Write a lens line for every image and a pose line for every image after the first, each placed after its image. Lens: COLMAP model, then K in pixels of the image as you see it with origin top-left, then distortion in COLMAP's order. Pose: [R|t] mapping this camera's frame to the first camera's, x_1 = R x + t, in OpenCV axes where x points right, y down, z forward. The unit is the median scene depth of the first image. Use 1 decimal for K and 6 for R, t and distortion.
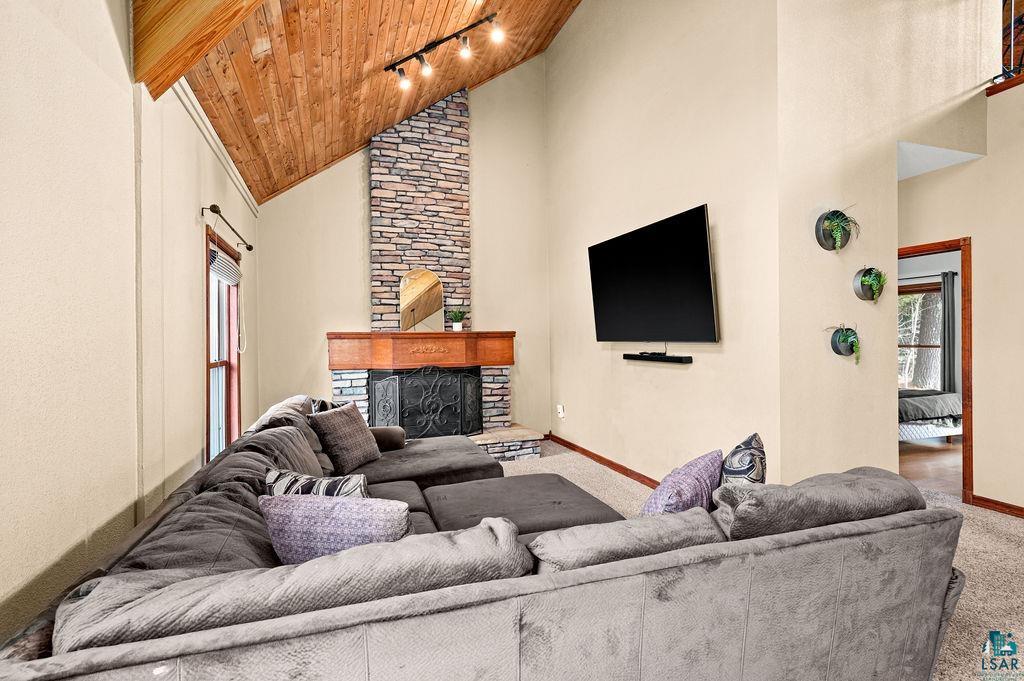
lens RADIAL K [[492.2, 0, 497.0], [0, 492.2, 341.4], [0, 0, 1]] dist [-0.002413, 0.002017]
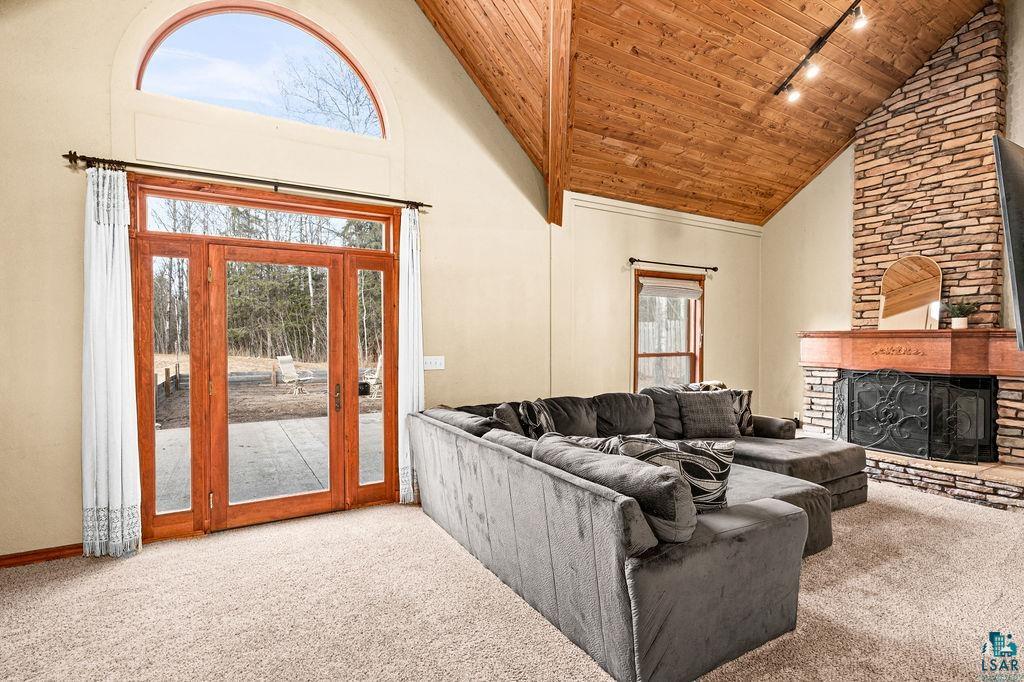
lens RADIAL K [[492.2, 0, 513.9], [0, 492.2, 343.0], [0, 0, 1]] dist [-0.002413, 0.002017]
pose [[0.203870, 0.020443, -0.978785, 0.545382], [-0.003785, 0.999791, 0.020094, -0.011314], [0.978991, -0.000391, 0.203905, 0.148923]]
